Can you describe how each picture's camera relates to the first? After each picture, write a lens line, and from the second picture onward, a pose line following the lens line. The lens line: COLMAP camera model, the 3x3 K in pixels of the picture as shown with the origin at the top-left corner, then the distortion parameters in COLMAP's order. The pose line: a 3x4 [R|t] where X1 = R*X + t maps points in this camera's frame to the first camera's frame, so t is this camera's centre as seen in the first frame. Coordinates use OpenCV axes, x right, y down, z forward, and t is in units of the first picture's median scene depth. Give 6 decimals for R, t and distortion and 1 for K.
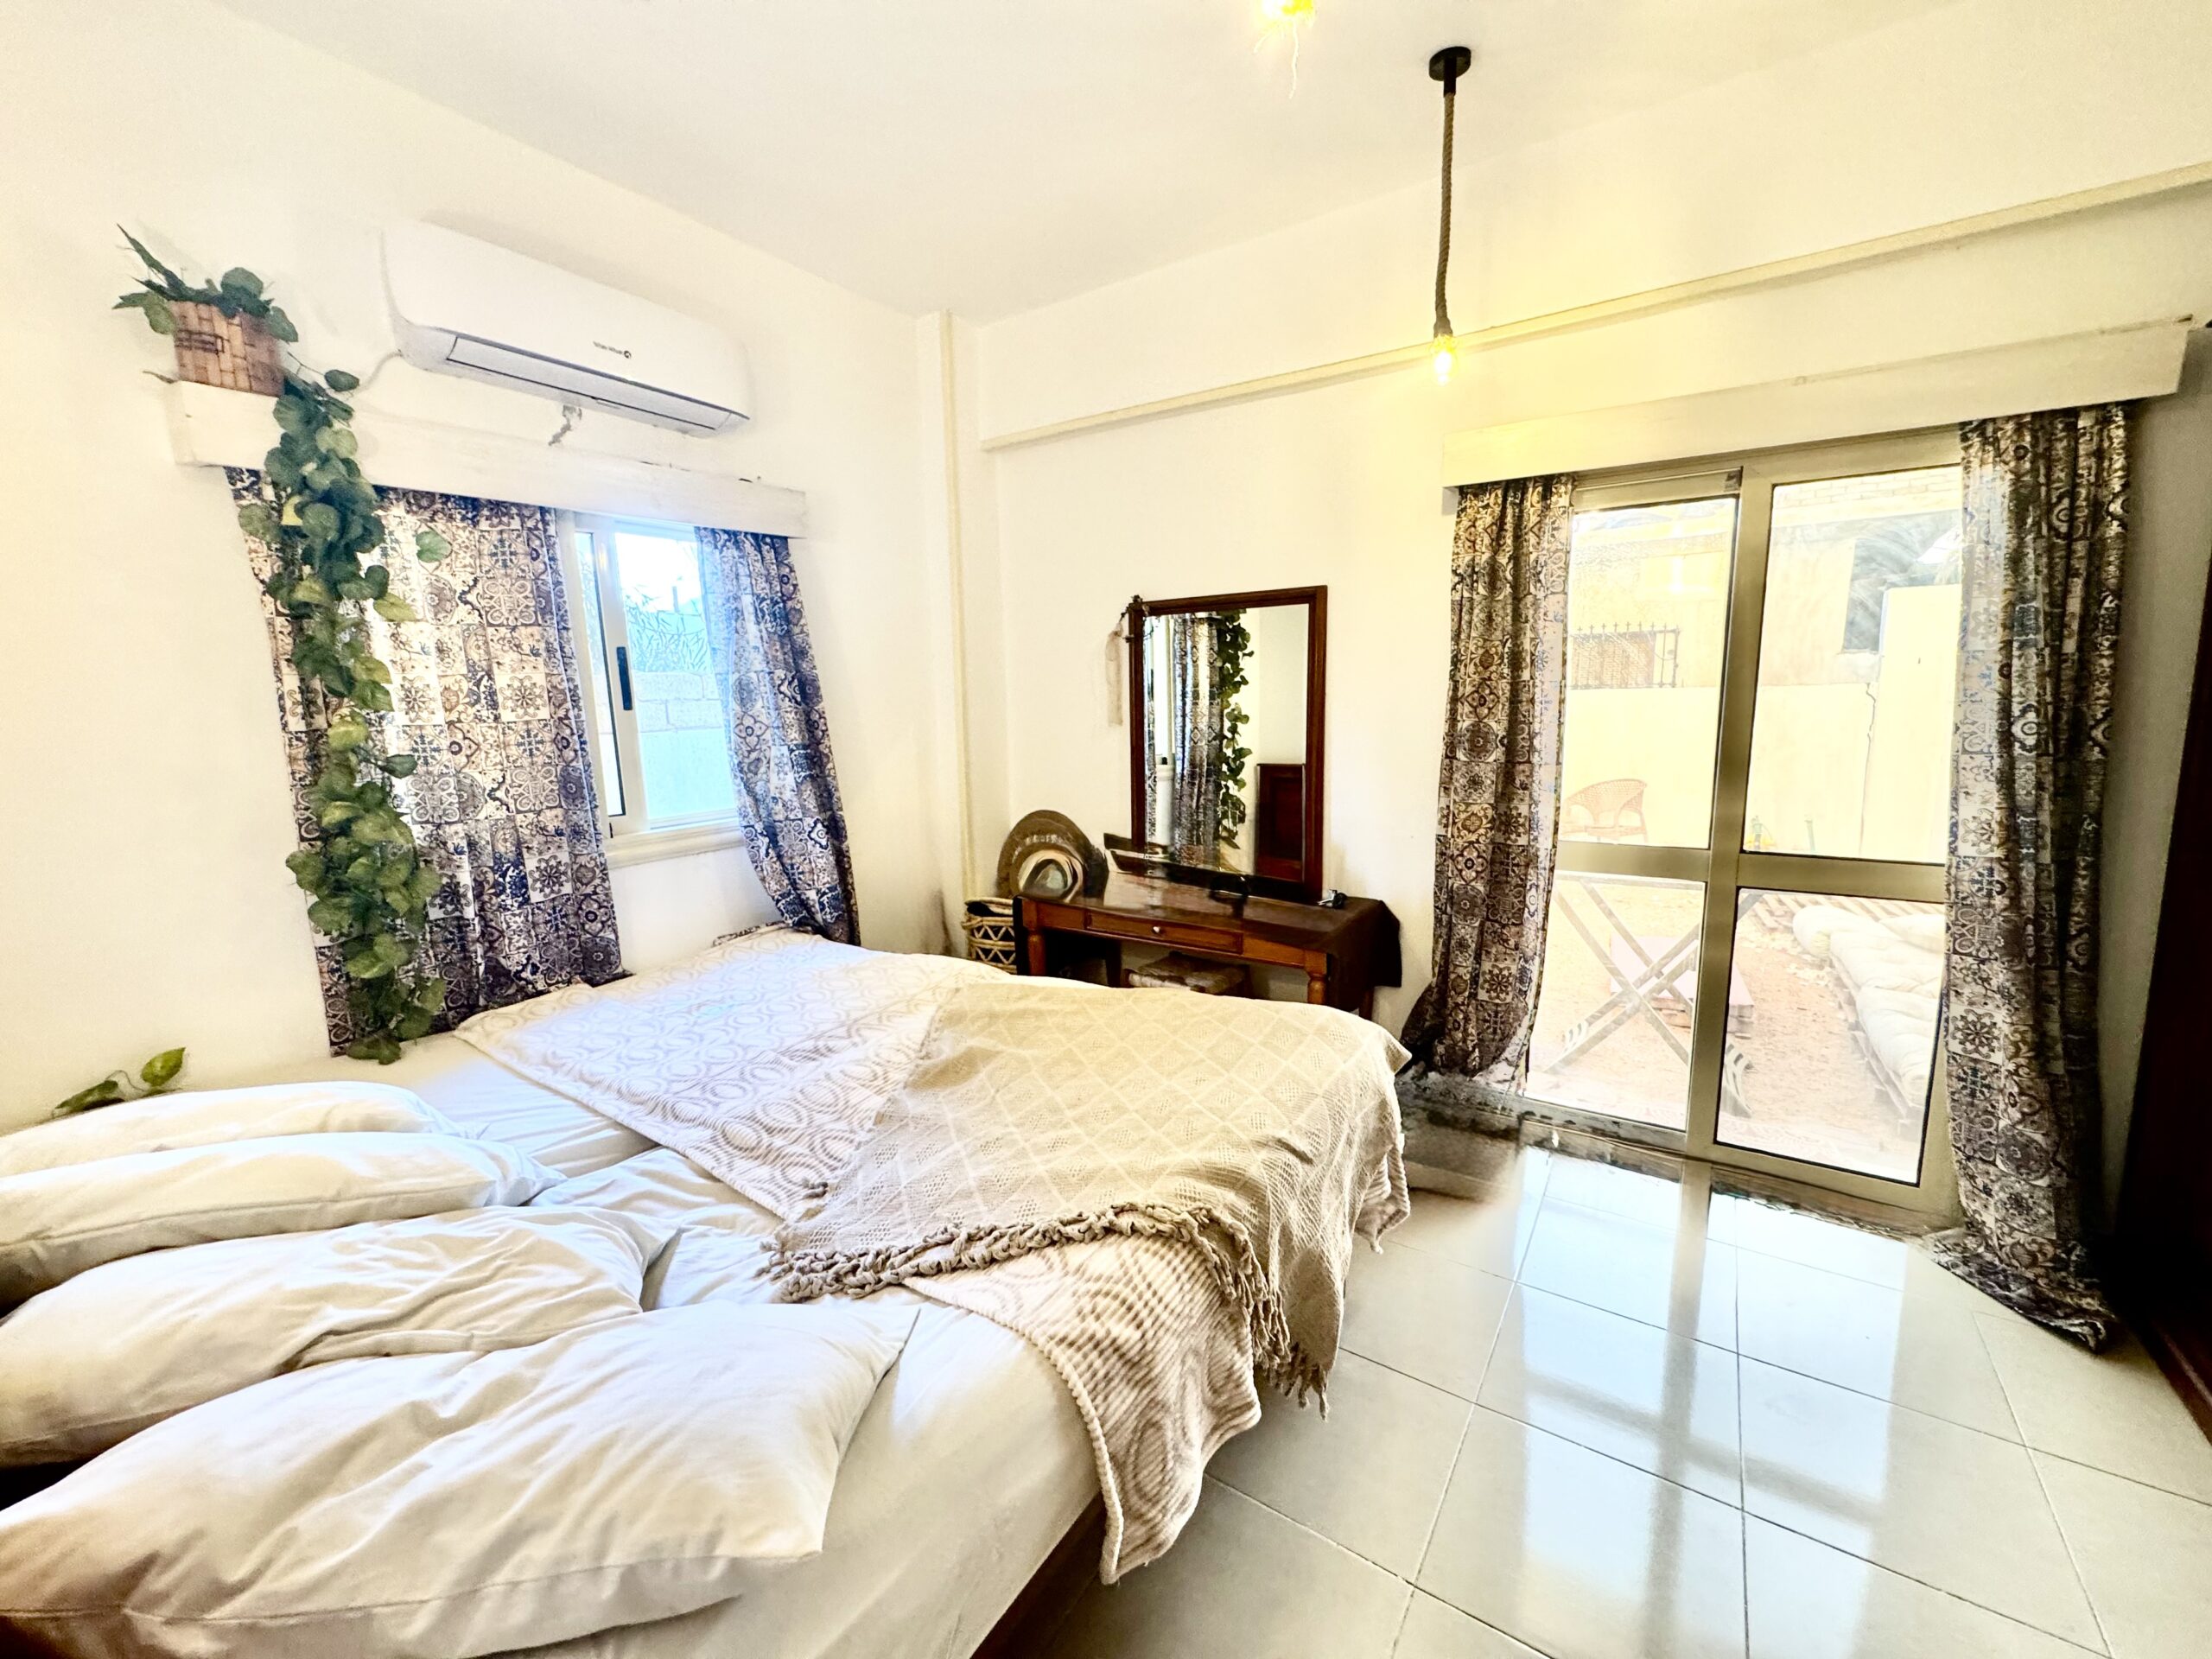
lens RADIAL K [[883.1, 0, 1107.0], [0, 883.1, 828.3], [0, 0, 1]] dist [-0.003918, 0.000445]
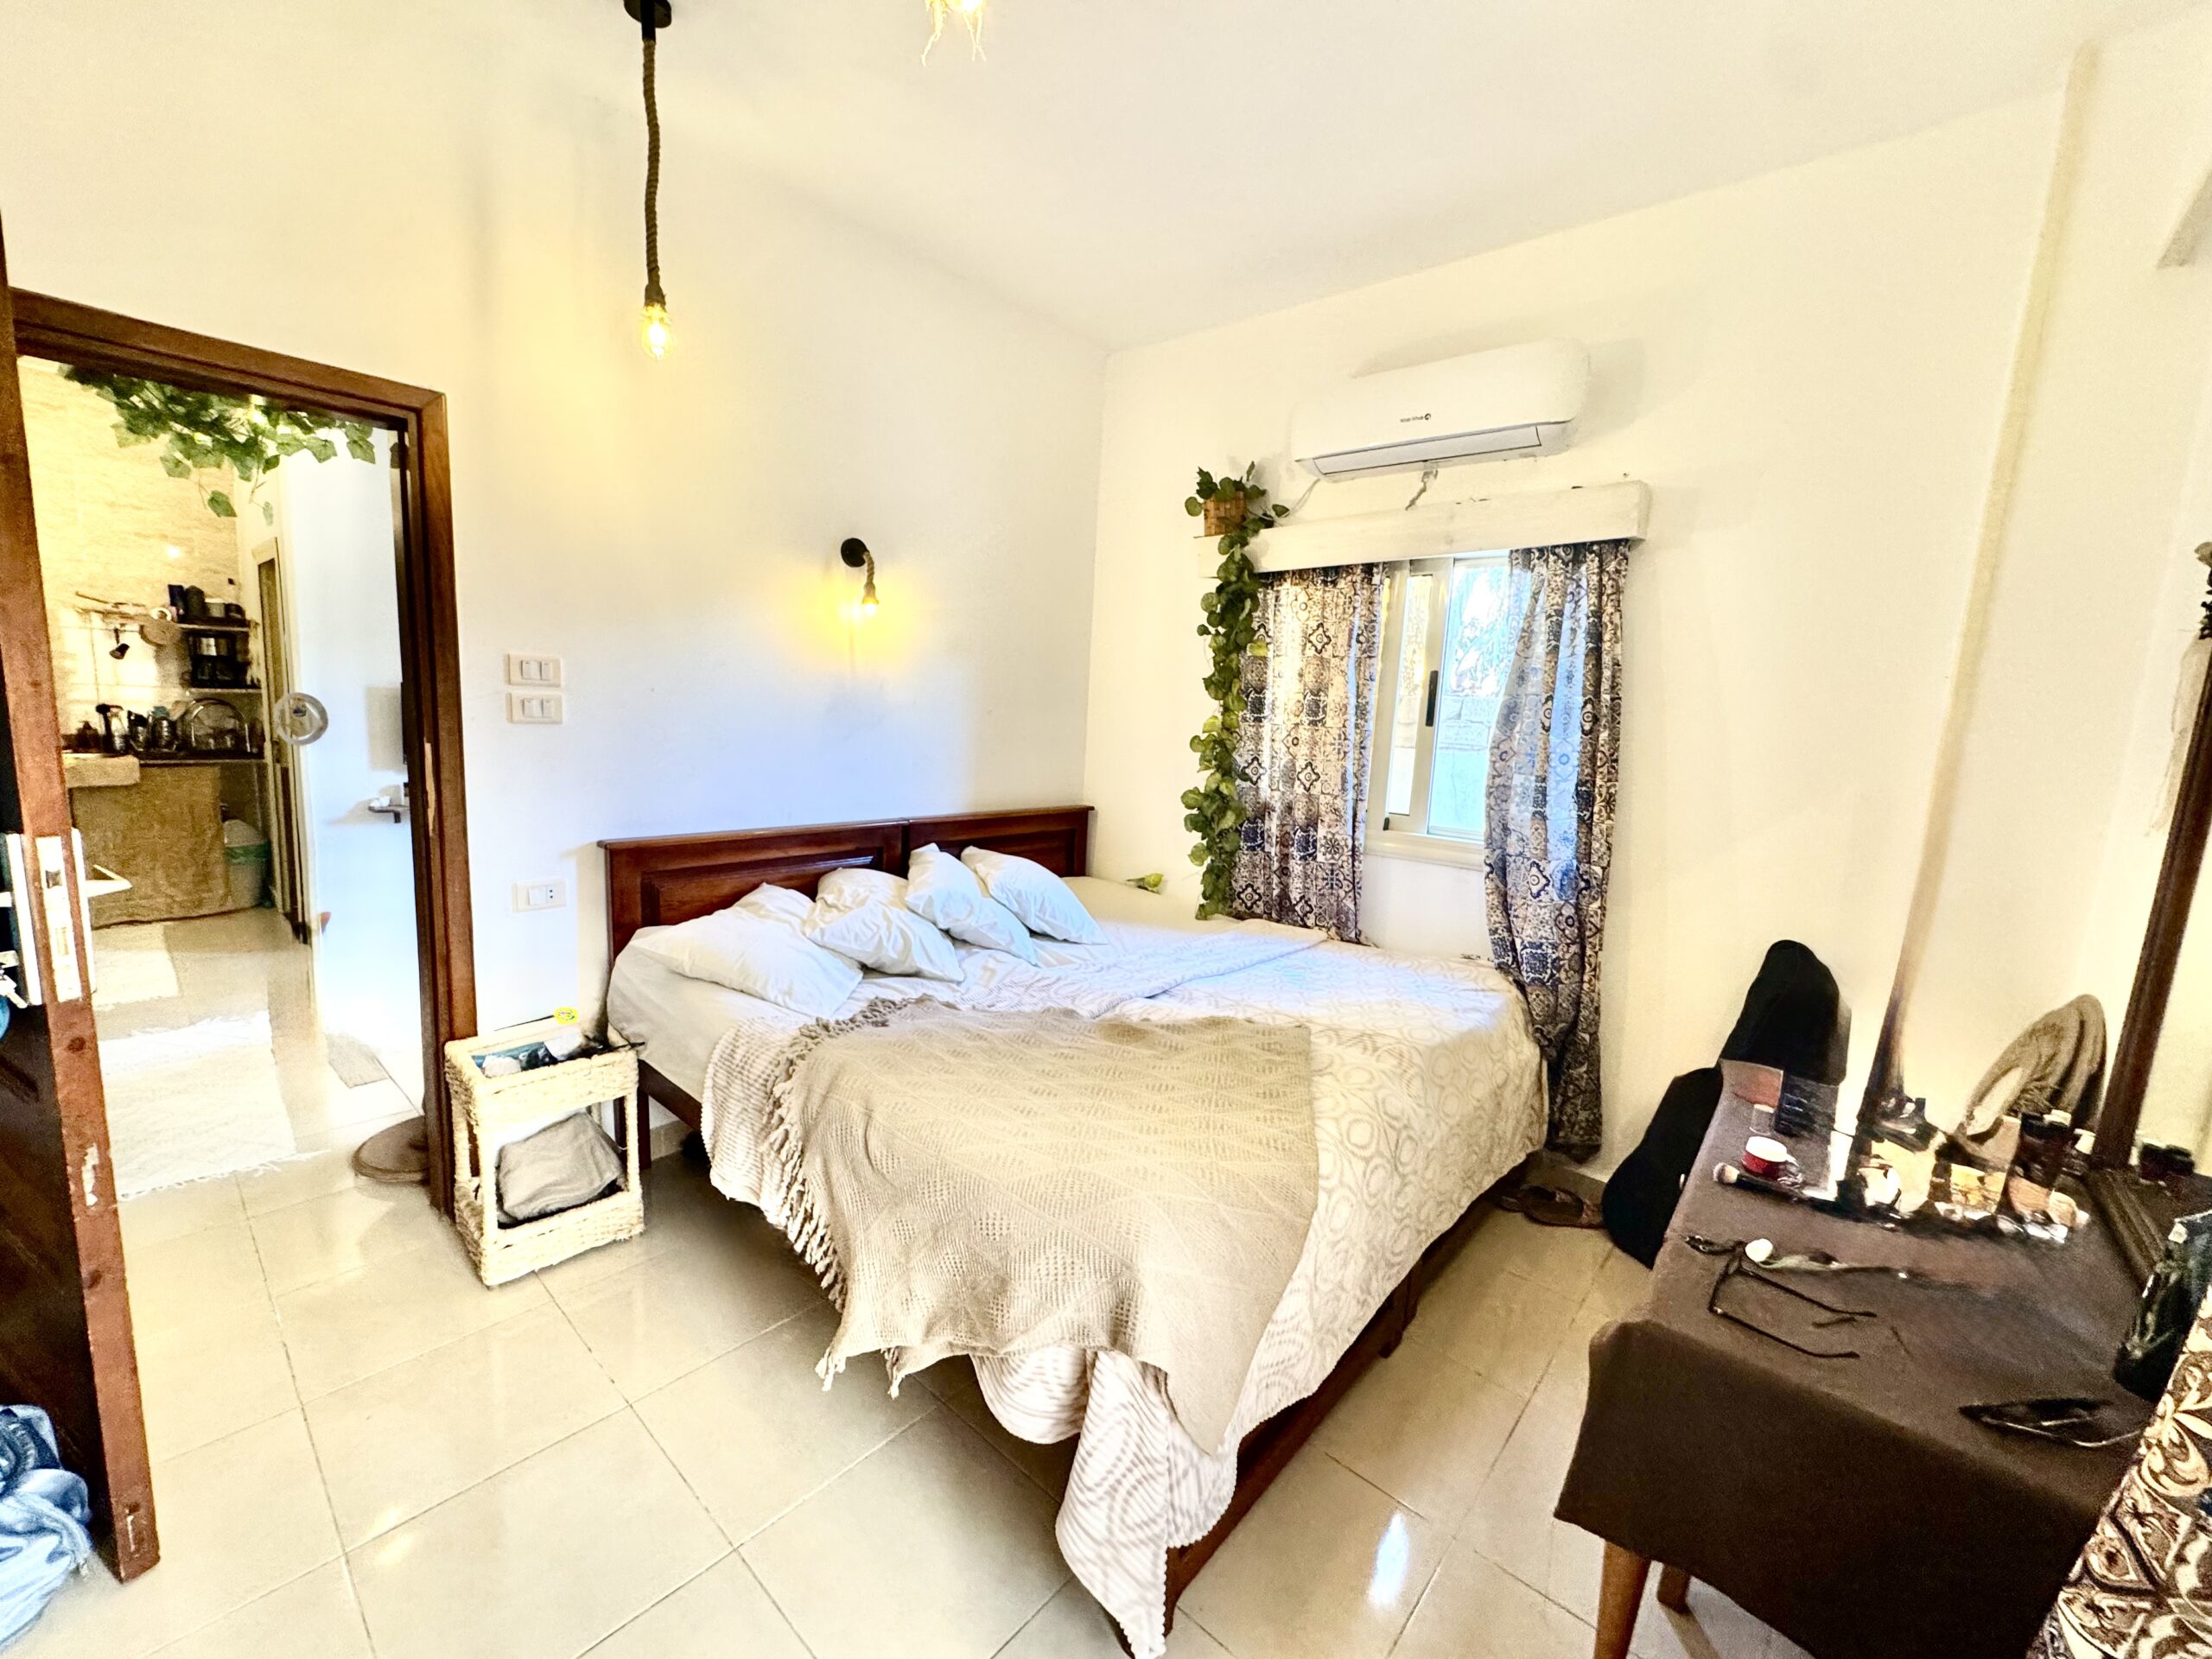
lens RADIAL K [[883.1, 0, 1107.0], [0, 883.1, 828.3], [0, 0, 1]] dist [-0.003918, 0.000445]
pose [[-0.104908, 0.154573, -0.982396, 0.721556], [-0.197305, 0.964975, 0.172901, -0.137502], [0.974713, 0.211970, -0.070735, 0.796614]]
